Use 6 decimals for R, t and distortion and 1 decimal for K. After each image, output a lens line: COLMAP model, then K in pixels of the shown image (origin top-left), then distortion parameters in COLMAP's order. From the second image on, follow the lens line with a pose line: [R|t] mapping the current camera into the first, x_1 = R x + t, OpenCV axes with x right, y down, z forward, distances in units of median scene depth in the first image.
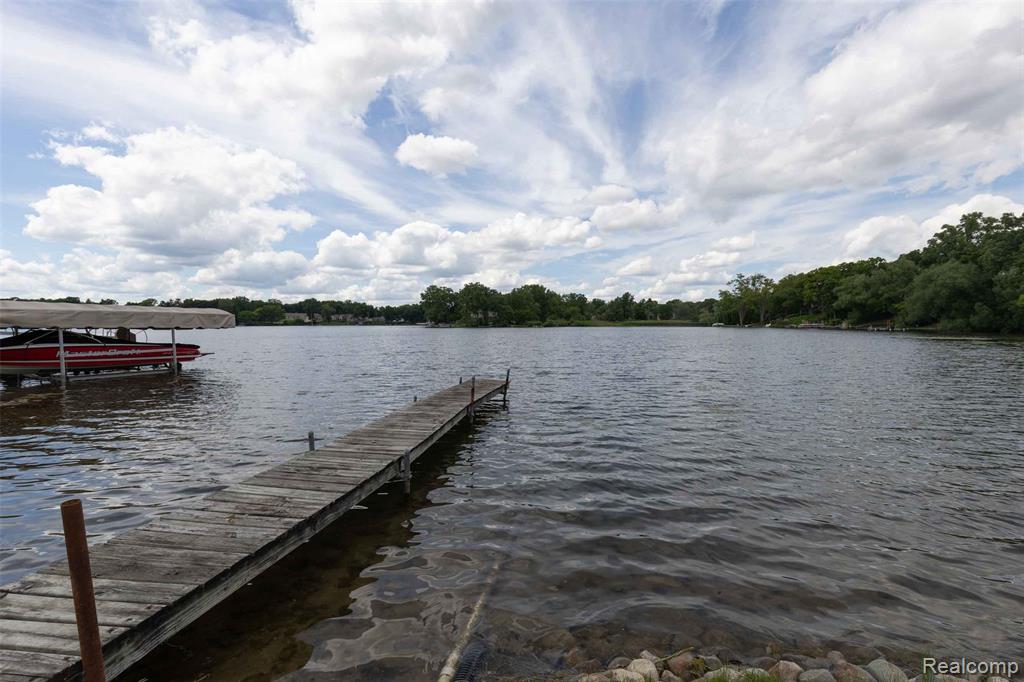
lens RADIAL K [[460.4, 0, 512.0], [0, 460.4, 341.0], [0, 0, 1]] dist [0.011709, -0.000424]
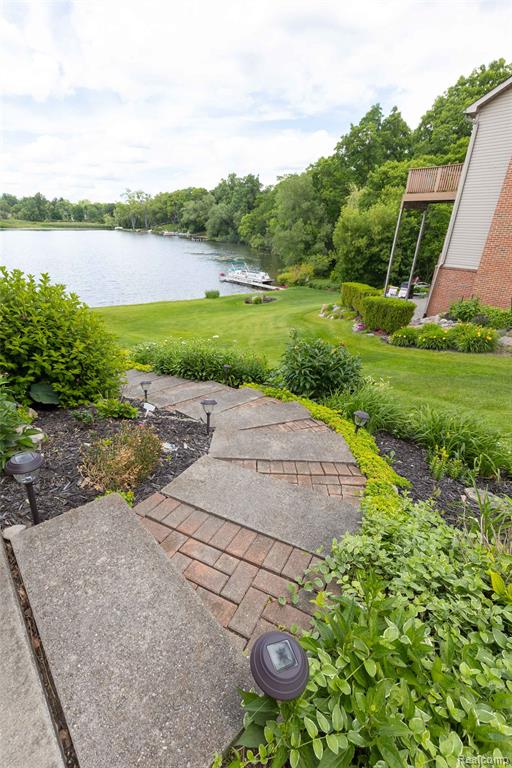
lens RADIAL K [[345.3, 0, 256.0], [0, 345.3, 384.0], [0, 0, 1]] dist [0.011709, -0.000424]
pose [[0.733907, -0.268770, 0.623813, -0.030733], [-0.001220, 0.917862, 0.396897, -0.022871], [-0.679249, -0.292047, 0.673298, -0.137212]]
